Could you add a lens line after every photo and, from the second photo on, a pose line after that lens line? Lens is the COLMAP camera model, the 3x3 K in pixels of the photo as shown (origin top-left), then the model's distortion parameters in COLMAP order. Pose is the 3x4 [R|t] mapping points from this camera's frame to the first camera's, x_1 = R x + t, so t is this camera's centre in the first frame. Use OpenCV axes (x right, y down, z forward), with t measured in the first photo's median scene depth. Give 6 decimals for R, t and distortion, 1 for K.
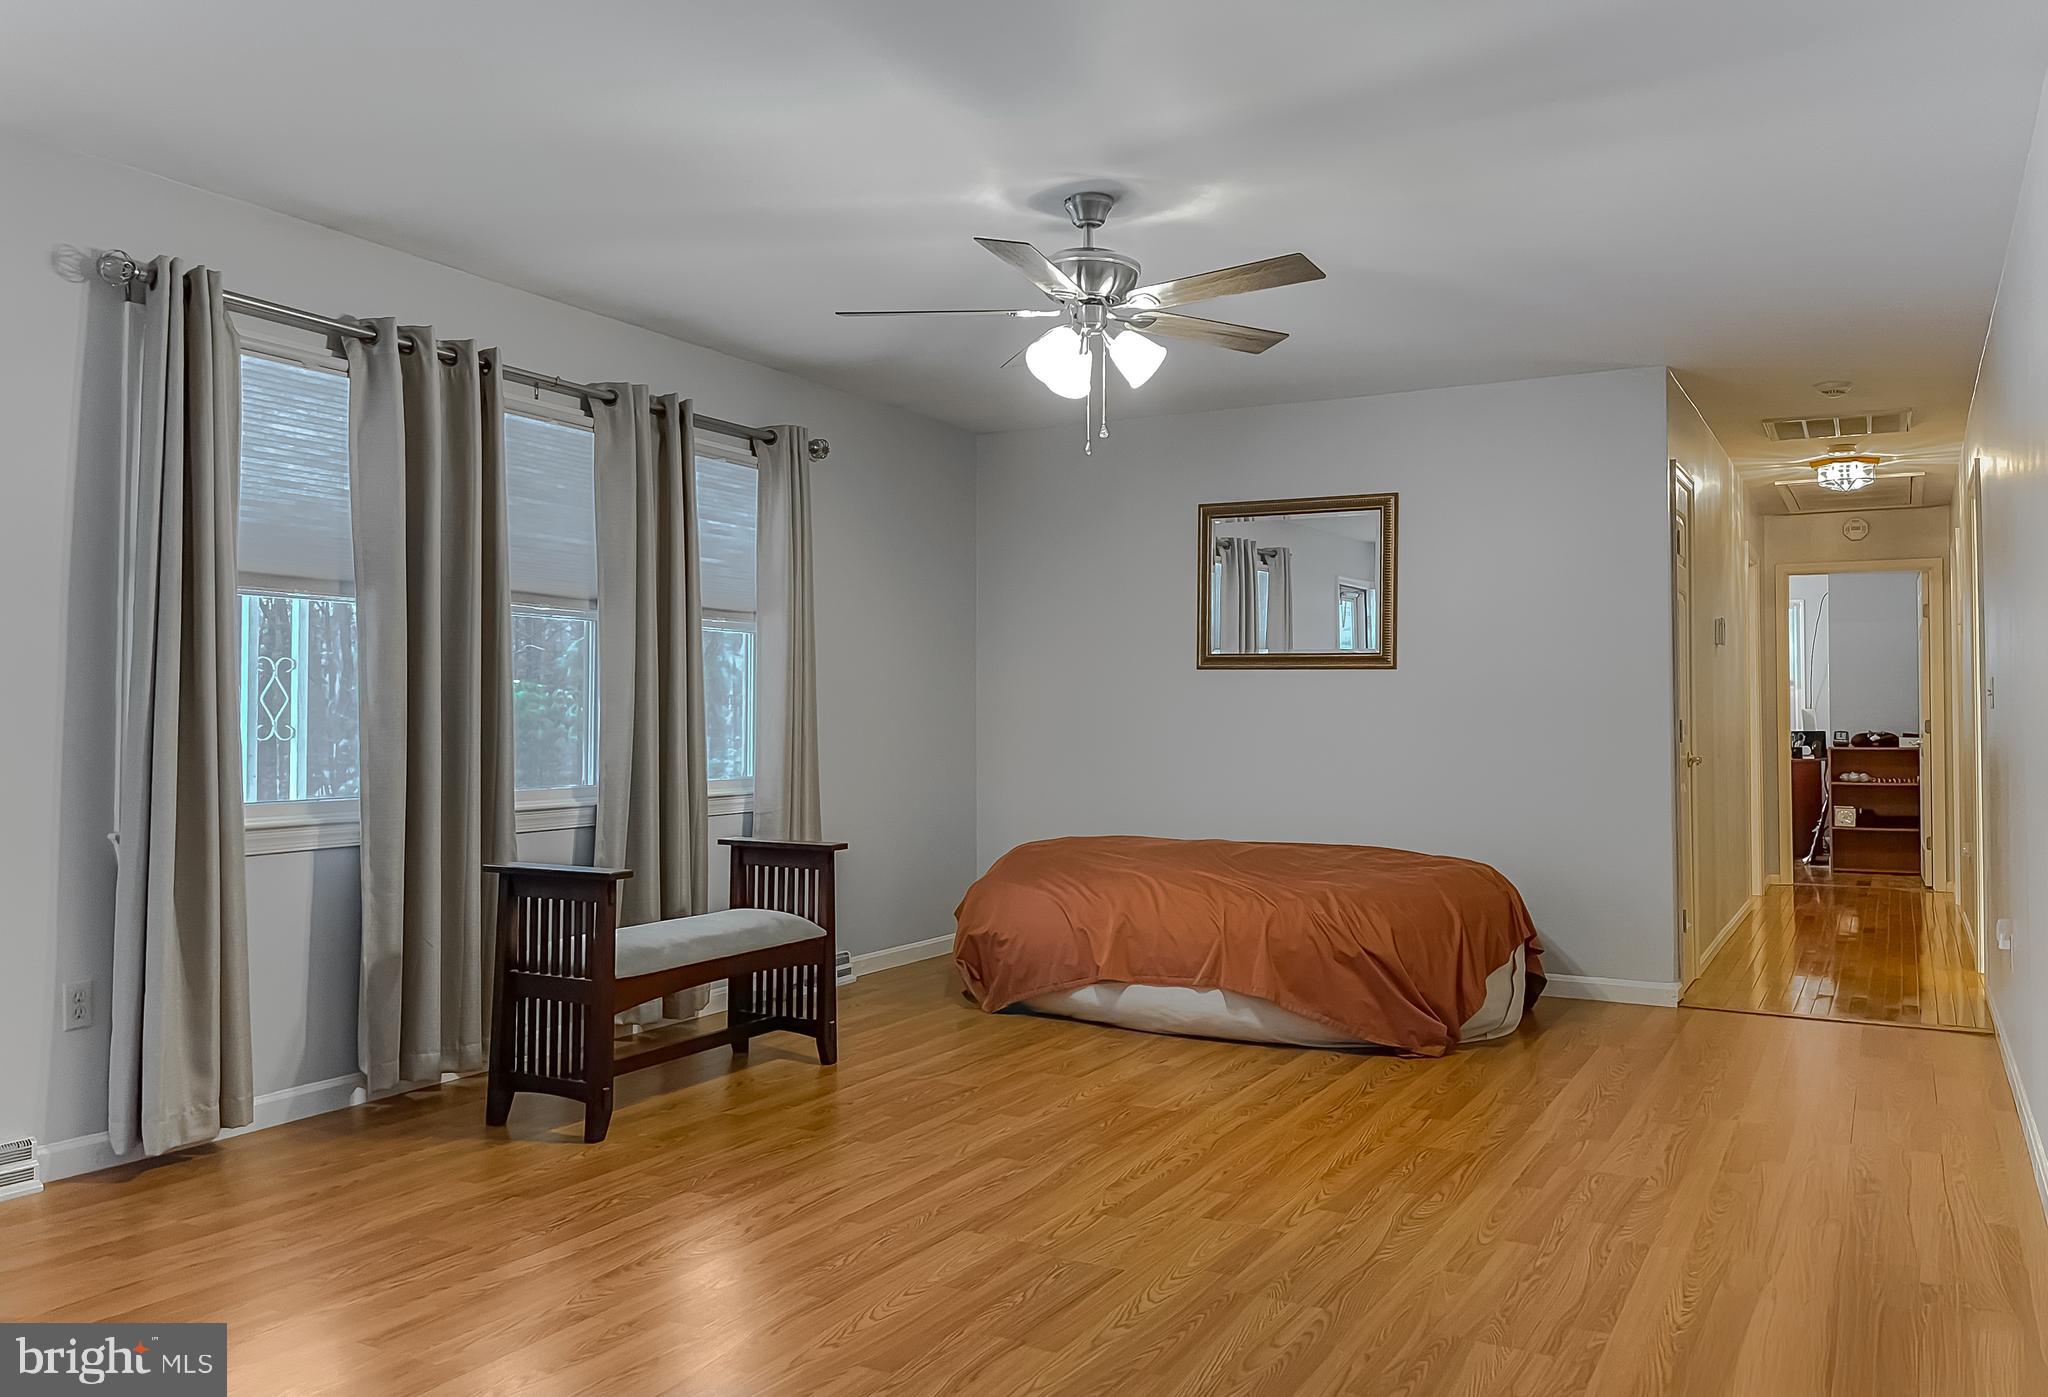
lens RADIAL K [[1569.0, 0, 1024.0], [0, 1569.0, 698.5], [0, 0, 1]] dist [0.050532, -0.000926]
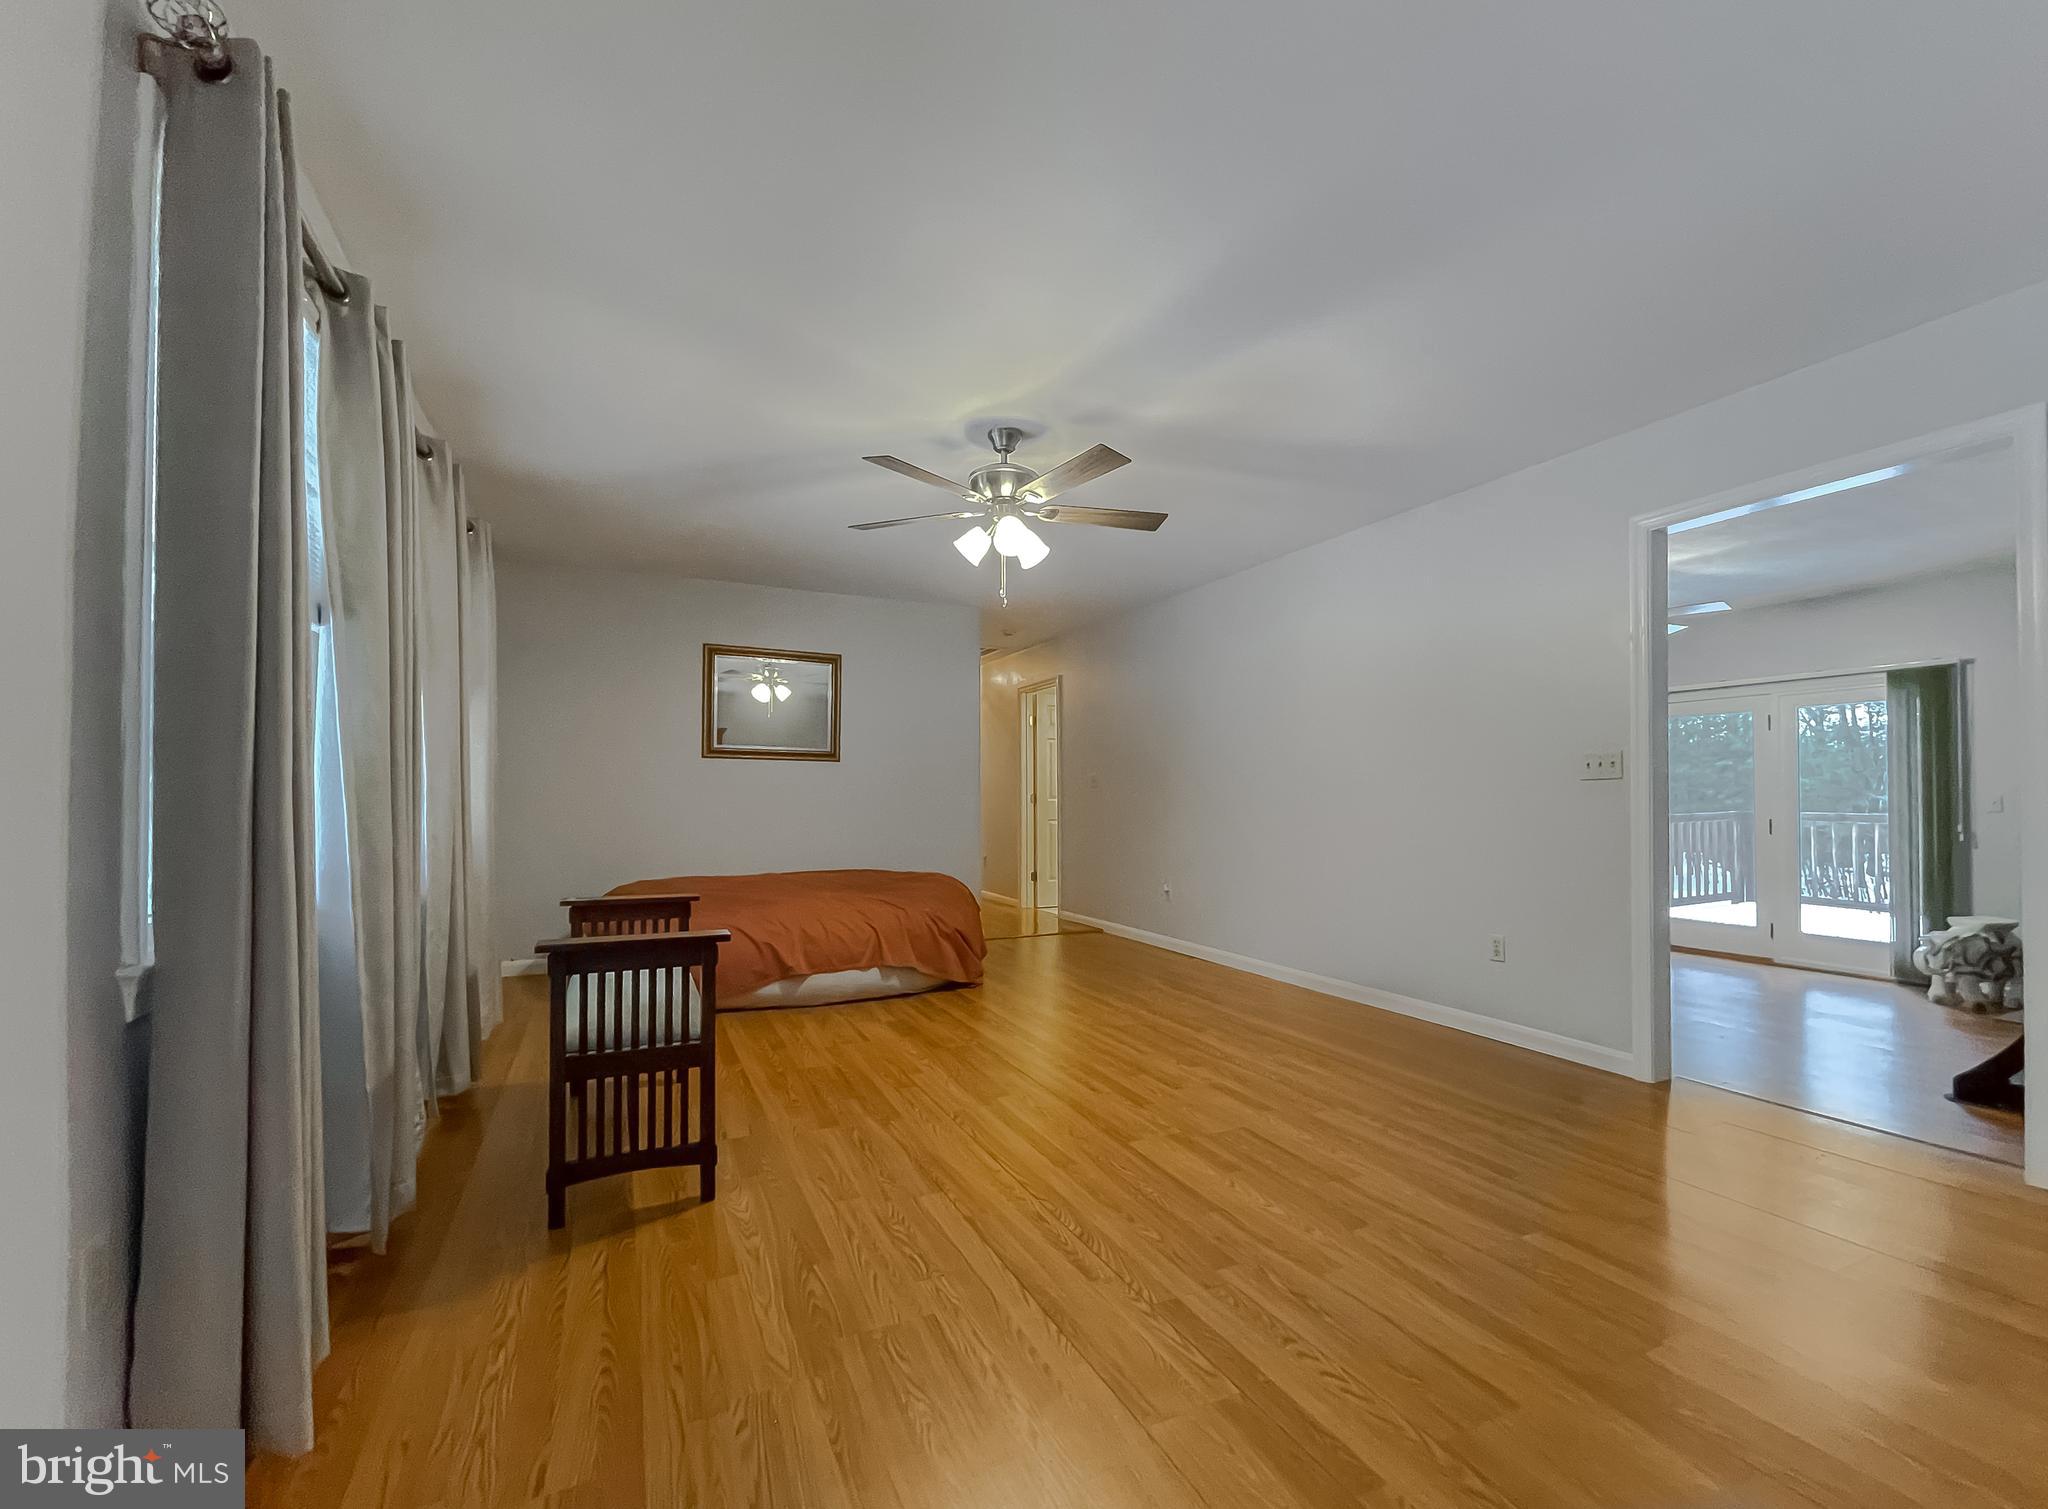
lens RADIAL K [[856.4, 0, 999.6], [0, 856.4, 797.3], [0, 0, 1]] dist [0.003425, 0.000252]
pose [[0.603689, -0.004464, 0.797207, -0.700655], [-0.002395, 0.999970, 0.007413, 0.021257], [-0.797216, -0.006385, 0.603660, 0.612686]]
